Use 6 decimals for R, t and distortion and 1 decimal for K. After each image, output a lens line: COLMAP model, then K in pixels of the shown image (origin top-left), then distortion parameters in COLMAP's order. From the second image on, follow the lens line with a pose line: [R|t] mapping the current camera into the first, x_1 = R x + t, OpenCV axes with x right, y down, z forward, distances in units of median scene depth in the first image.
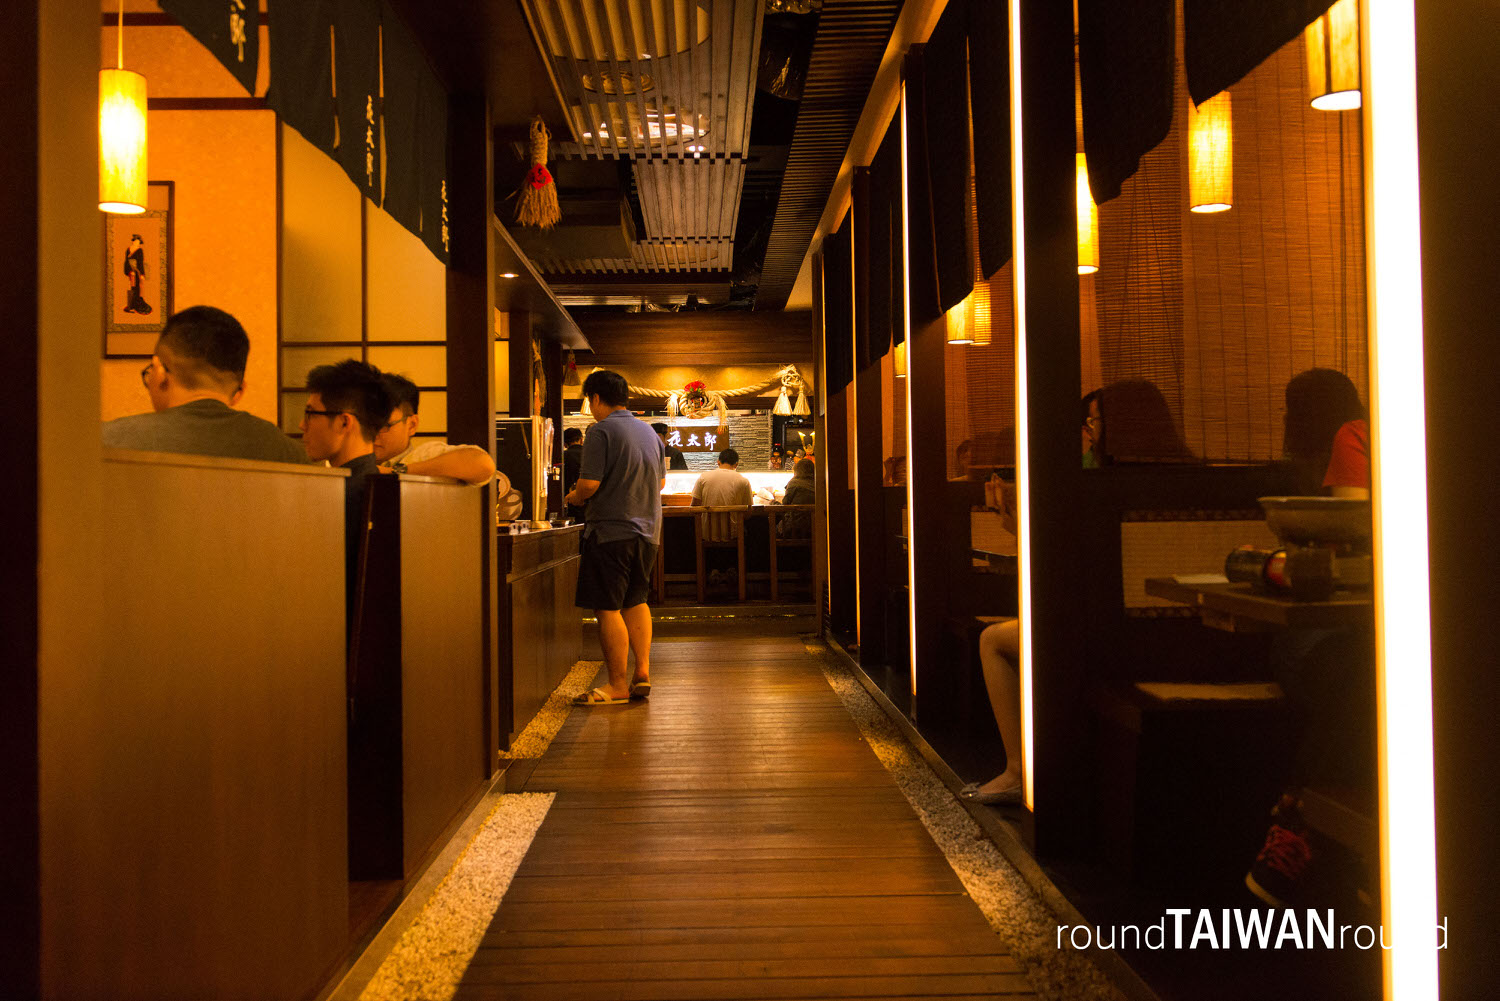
lens RADIAL K [[1373.2, 0, 748.2], [0, 1373.2, 500.4], [0, 0, 1]] dist [0.004822, 0.000000]
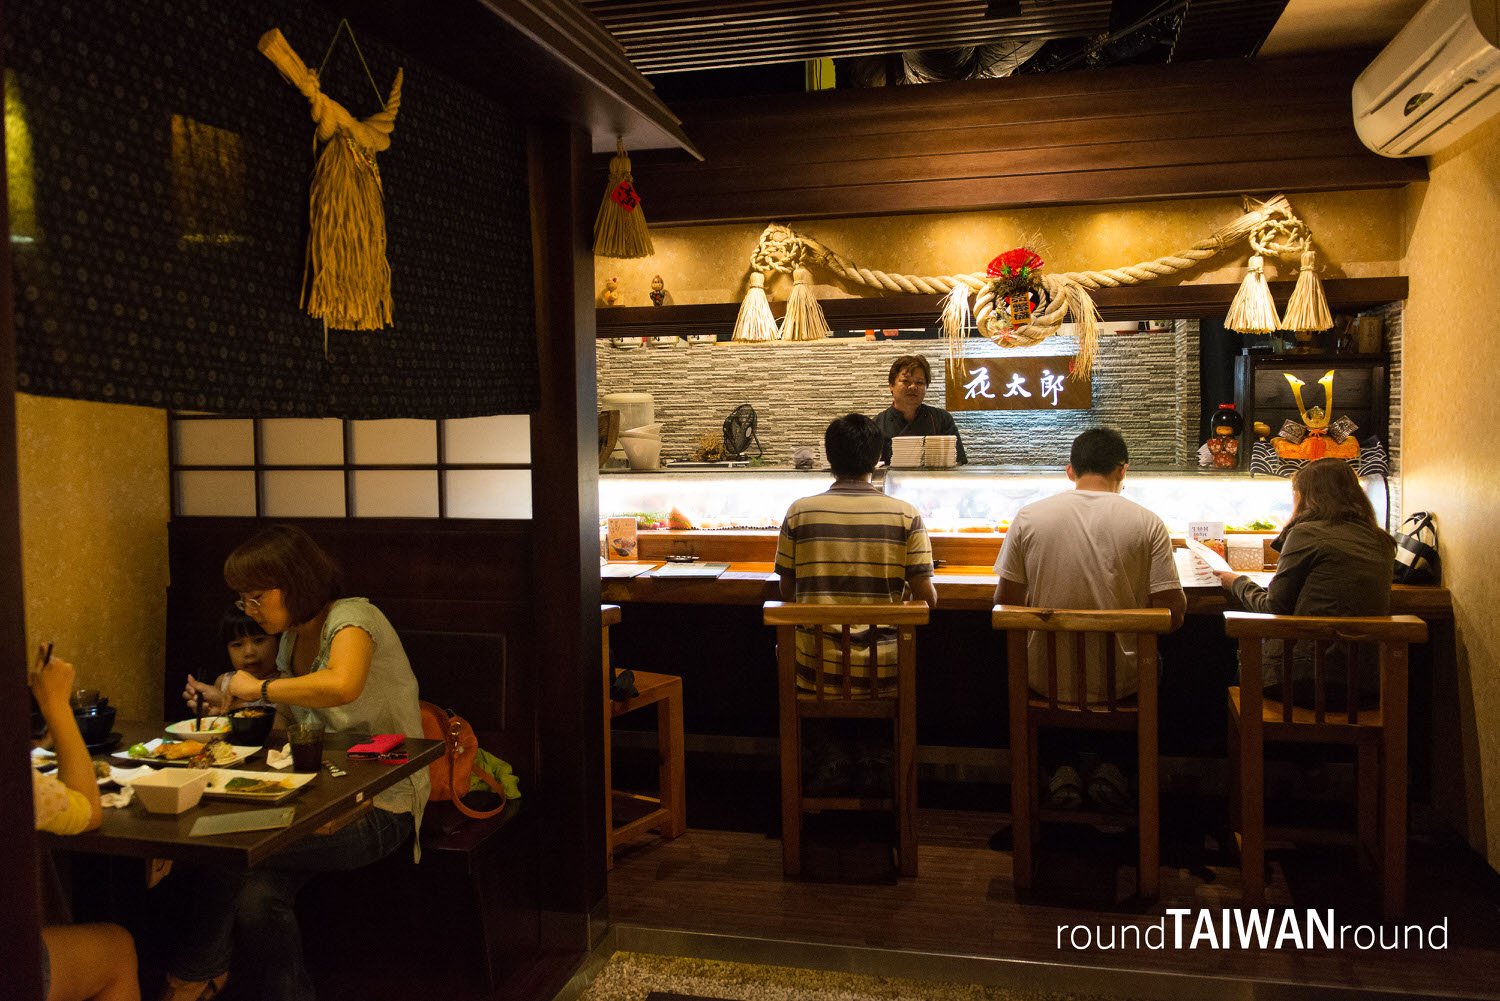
lens RADIAL K [[1212.9, 0, 750.9], [0, 1212.9, 468.8], [0, 0, 1]] dist [-0.010581, -0.002195]
pose [[0.964409, 0.008877, -0.264266, -0.019410], [0.004305, 0.998777, 0.049259, -0.041783], [0.264380, -0.048644, 0.963191, 0.643896]]
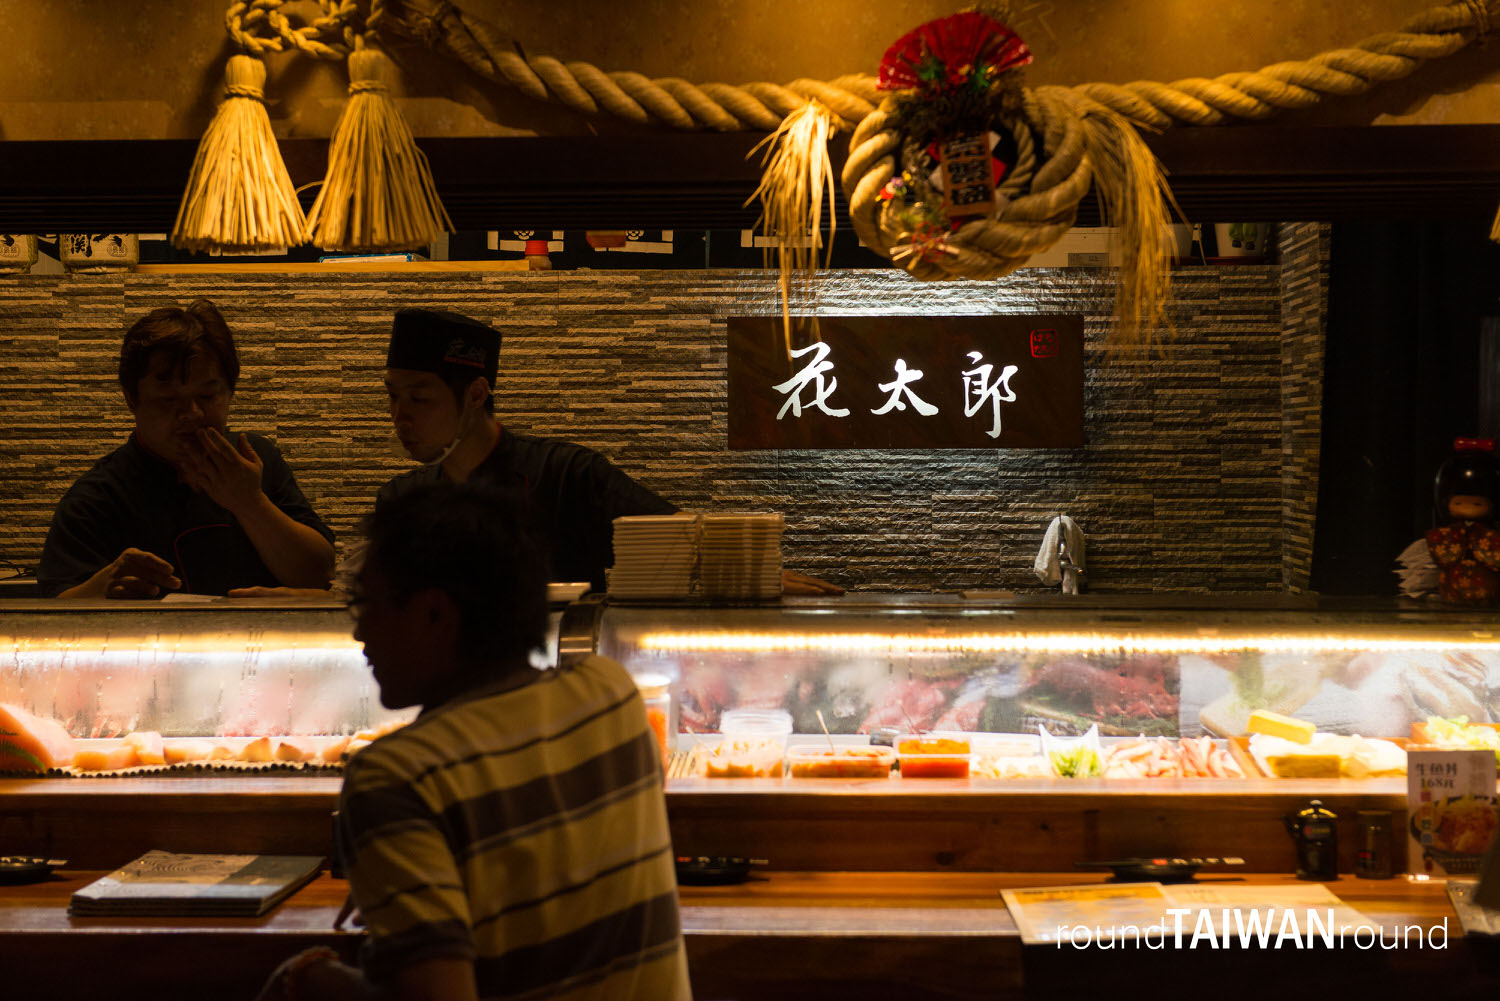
lens RADIAL K [[2648.4, 0, 756.3], [0, 2648.4, 487.3], [0, 0, 1]] dist [0.041368, 0.000000]
pose [[0.997289, 0.008392, -0.073103, -0.038575], [-0.007239, 0.999845, 0.016023, -0.041322], [0.073227, -0.015450, 0.997196, 0.717389]]
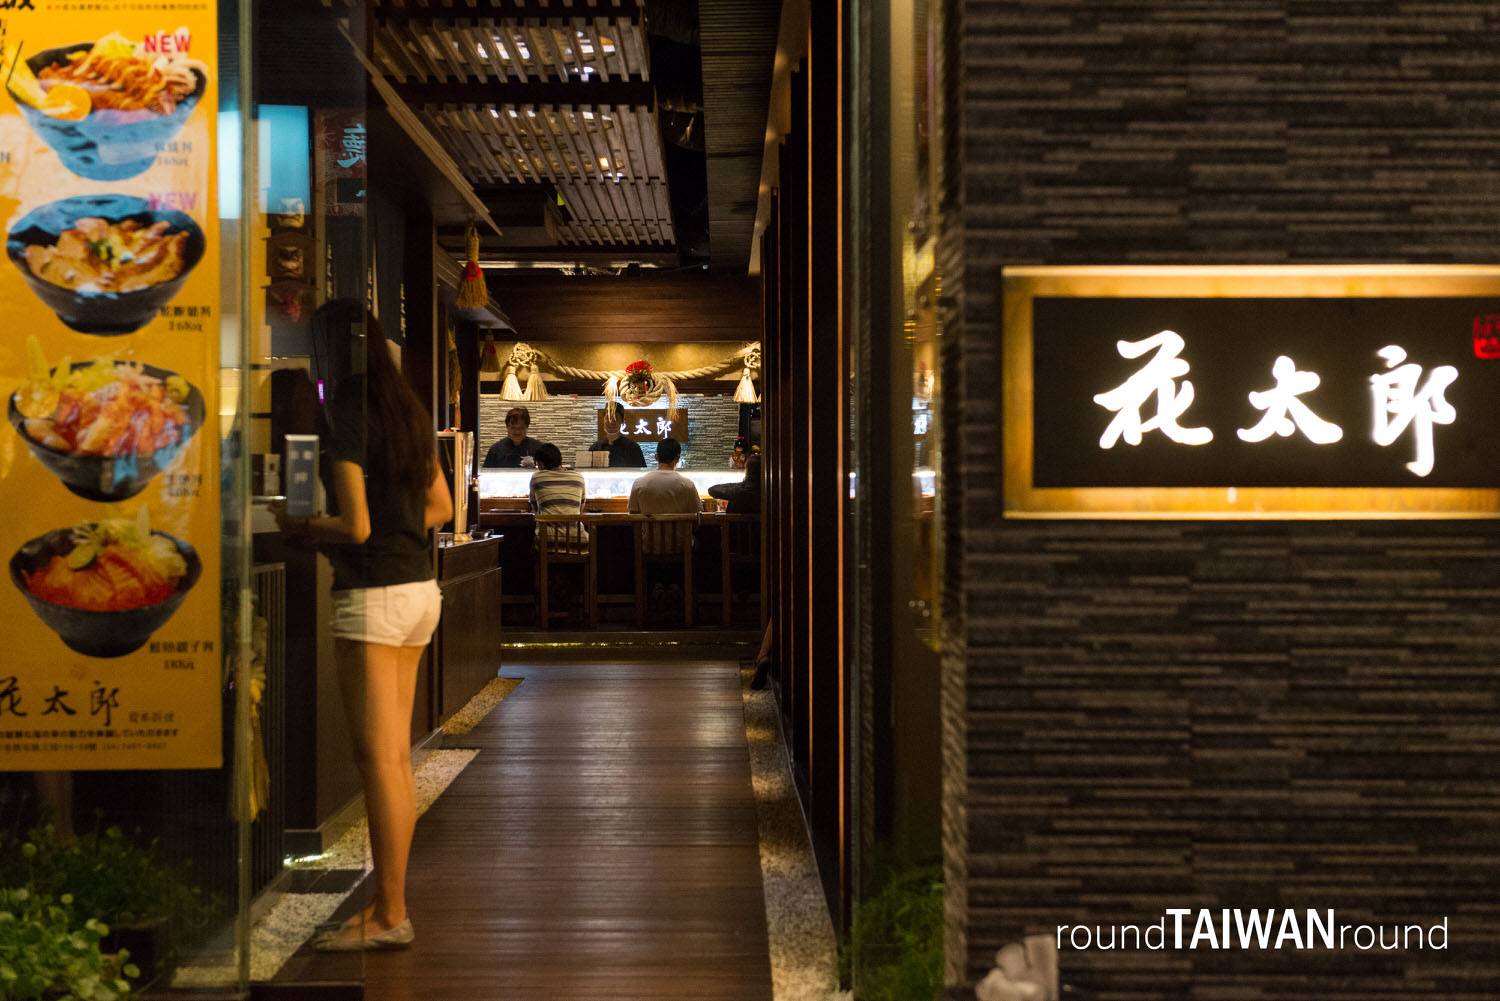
lens RADIAL K [[2433.8, 0, 750.5], [0, 2433.8, 498.9], [0, 0, 1]] dist [0.004349, 0.000000]
pose [[0.999811, 0.009508, -0.016980, 0.053529], [-0.009411, 0.999939, 0.005784, -0.013204], [0.017034, -0.005623, 0.999839, -0.456241]]
